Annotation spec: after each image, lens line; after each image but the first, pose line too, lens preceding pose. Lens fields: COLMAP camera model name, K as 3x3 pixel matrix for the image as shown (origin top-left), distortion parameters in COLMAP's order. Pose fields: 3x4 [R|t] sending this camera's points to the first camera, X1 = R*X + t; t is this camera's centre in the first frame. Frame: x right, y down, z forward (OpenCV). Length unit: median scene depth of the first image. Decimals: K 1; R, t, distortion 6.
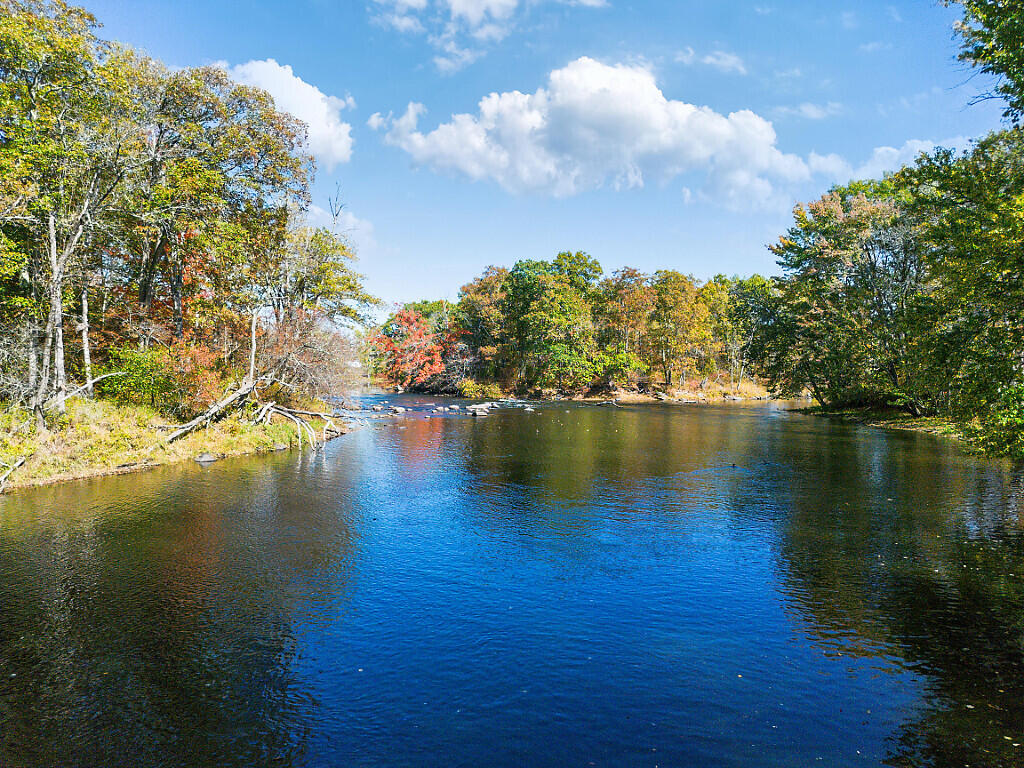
lens RADIAL K [[724.0, 0, 515.8], [0, 724.0, 379.2], [0, 0, 1]] dist [0.025437, -0.001542]
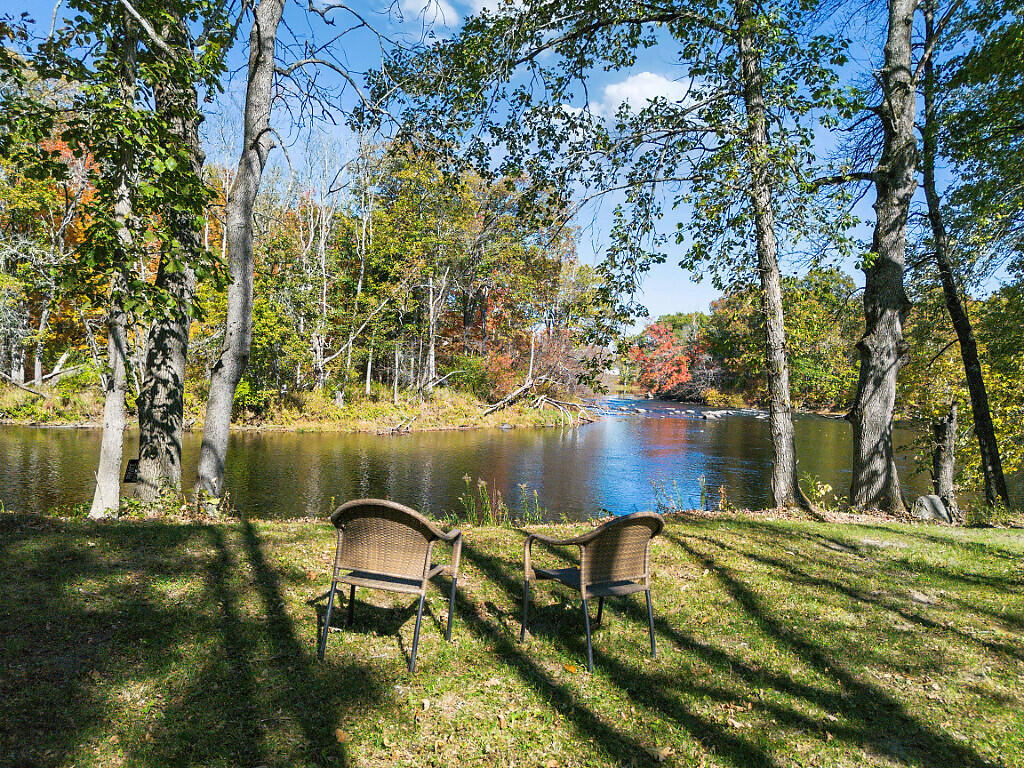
lens RADIAL K [[724.0, 0, 515.8], [0, 724.0, 379.2], [0, 0, 1]] dist [0.025437, -0.001542]
pose [[0.938098, 0.038772, -0.344193, 0.042687], [-0.042825, 0.999074, -0.004177, 0.003660], [0.343712, 0.018659, 0.938890, -0.151853]]
